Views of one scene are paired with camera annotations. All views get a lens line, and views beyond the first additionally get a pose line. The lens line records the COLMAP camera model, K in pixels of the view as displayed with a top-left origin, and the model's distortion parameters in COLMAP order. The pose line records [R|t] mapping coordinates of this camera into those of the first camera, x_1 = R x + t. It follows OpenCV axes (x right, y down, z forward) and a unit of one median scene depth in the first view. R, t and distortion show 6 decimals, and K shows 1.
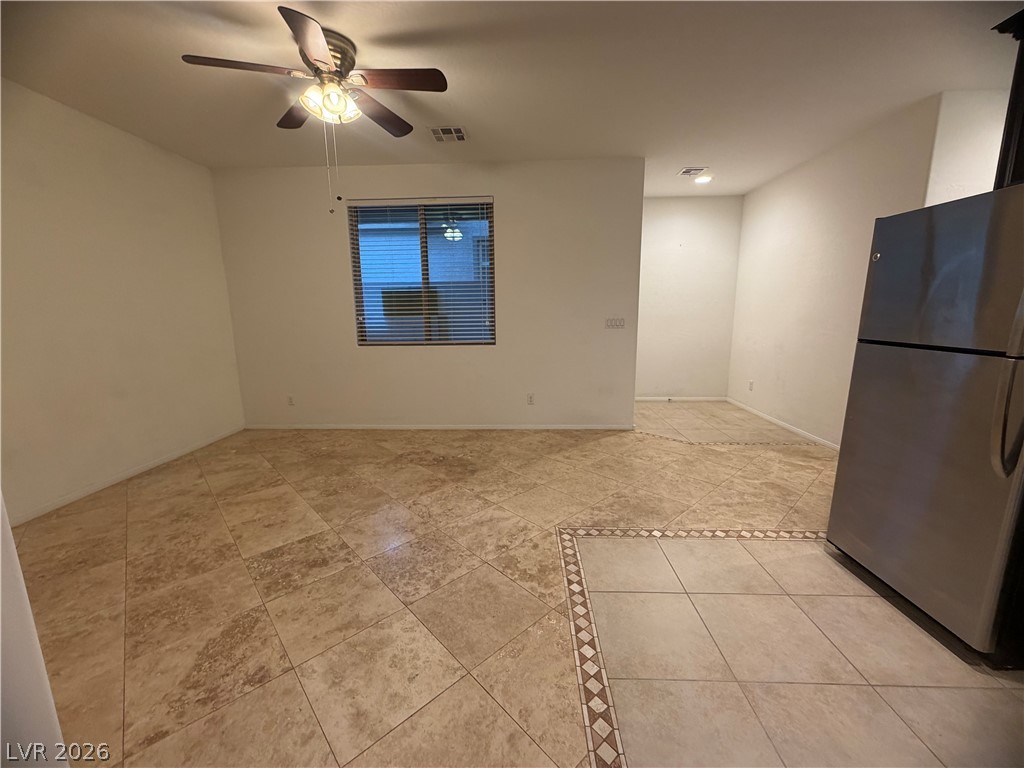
lens RADIAL K [[407.2, 0, 508.5], [0, 407.2, 384.1], [0, 0, 1]] dist [-0.001224, -0.000402]
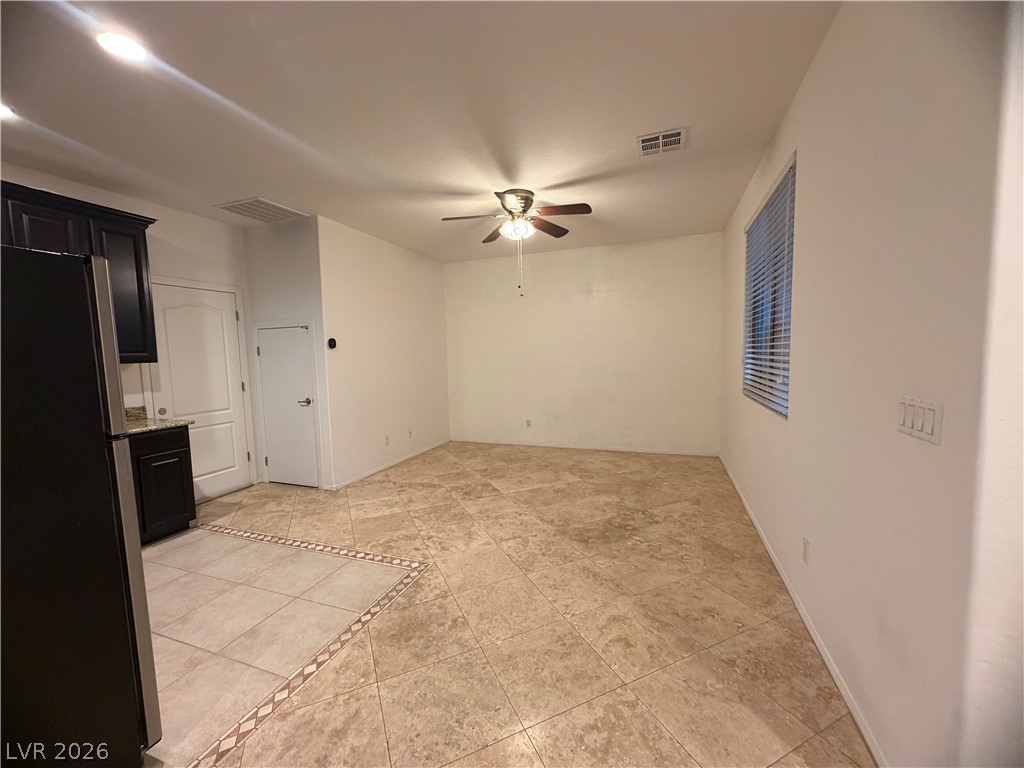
lens RADIAL K [[407.2, 0, 512.4], [0, 407.2, 385.7], [0, 0, 1]] dist [-0.001224, -0.000402]
pose [[-0.306933, 0.096366, -0.946840, 1.031594], [-0.141424, 0.979198, 0.145504, -0.299706], [0.941165, 0.178565, -0.286919, 1.422473]]
